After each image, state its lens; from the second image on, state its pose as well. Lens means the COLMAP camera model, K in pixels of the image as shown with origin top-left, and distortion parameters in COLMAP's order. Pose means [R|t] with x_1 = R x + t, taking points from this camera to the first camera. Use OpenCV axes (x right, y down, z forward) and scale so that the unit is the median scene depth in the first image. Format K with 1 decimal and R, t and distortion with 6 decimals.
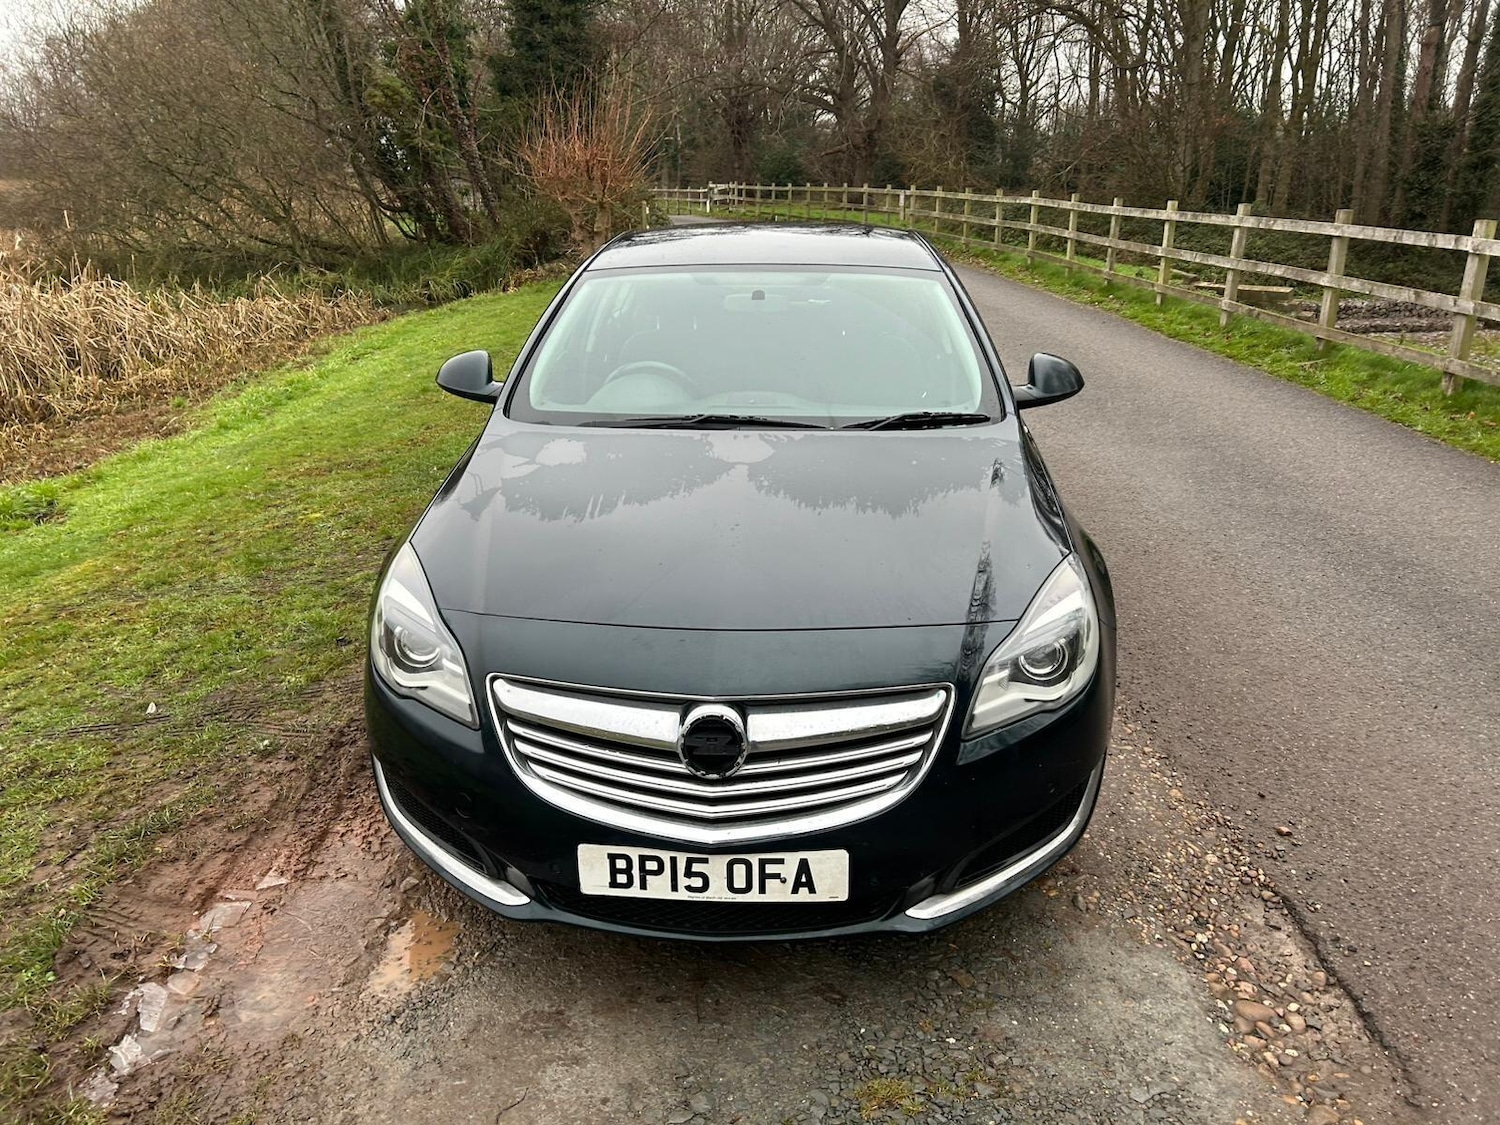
lens RADIAL K [[1129.0, 0, 740.0], [0, 1129.0, 563.8], [0, 0, 1]] dist [0.046170, -0.047842]
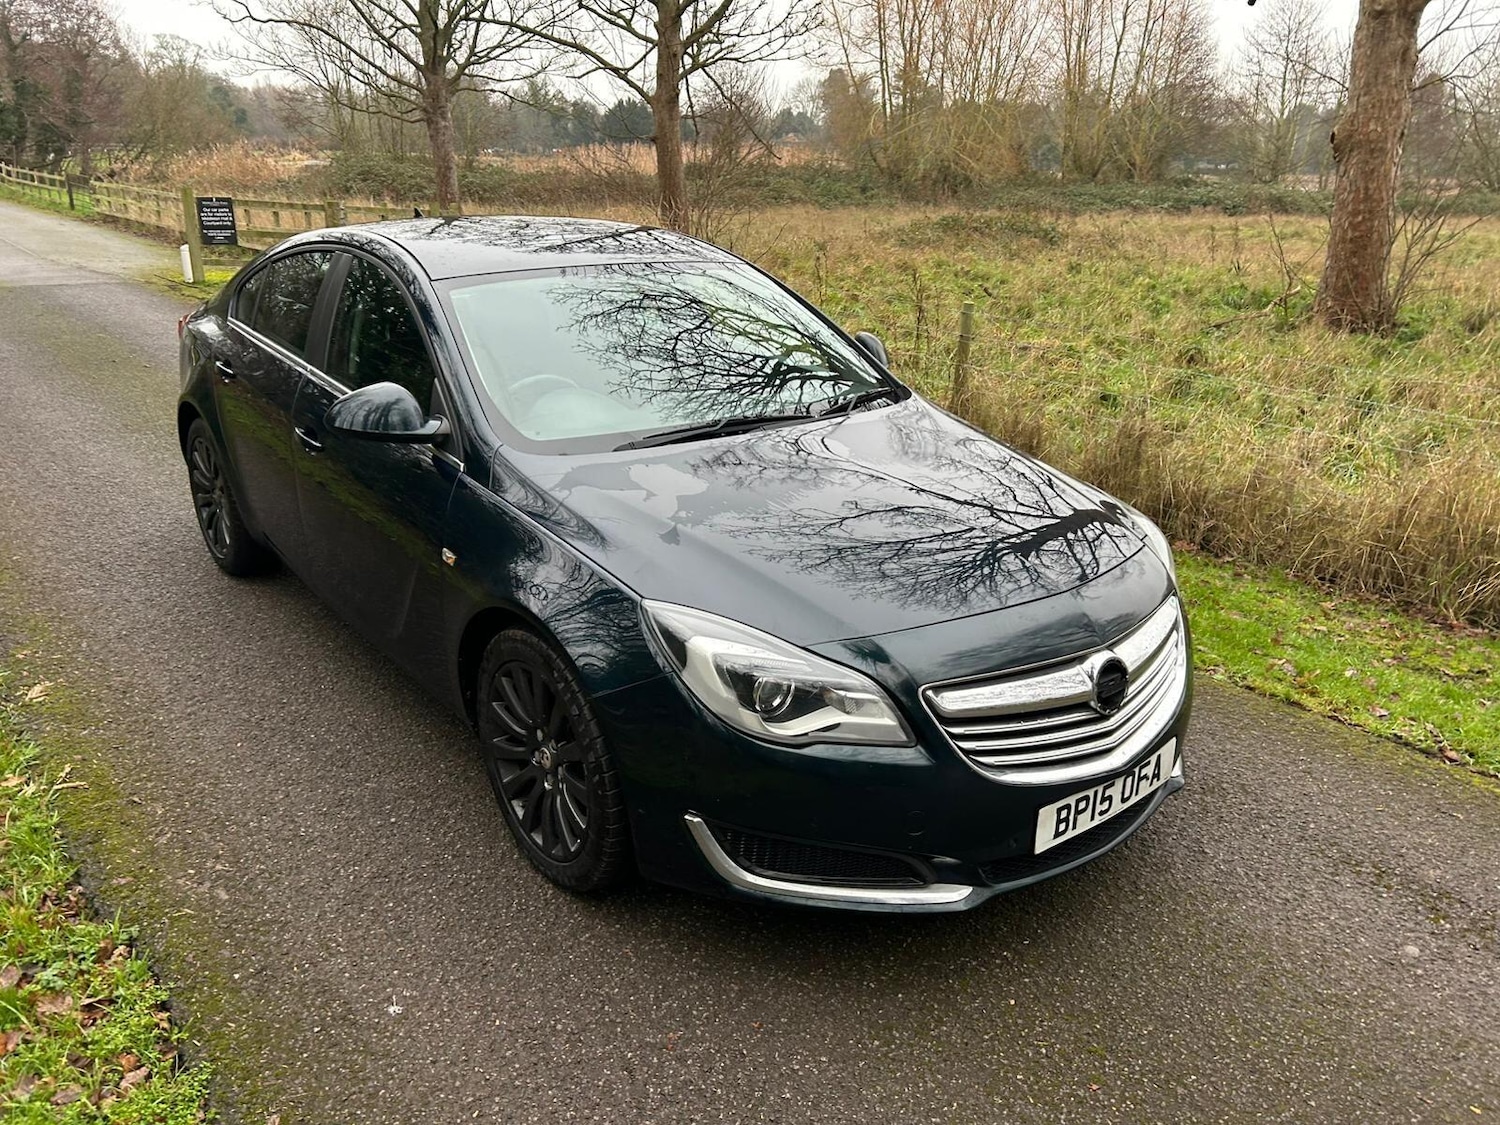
lens RADIAL K [[1151.3, 0, 752.4], [0, 1151.3, 555.9], [0, 0, 1]] dist [0.007080, -0.005911]
pose [[0.733799, -0.206310, 0.647283, -0.954960], [0.197985, 0.976359, 0.086750, -0.134493], [-0.649878, 0.064495, 0.757297, 0.304549]]
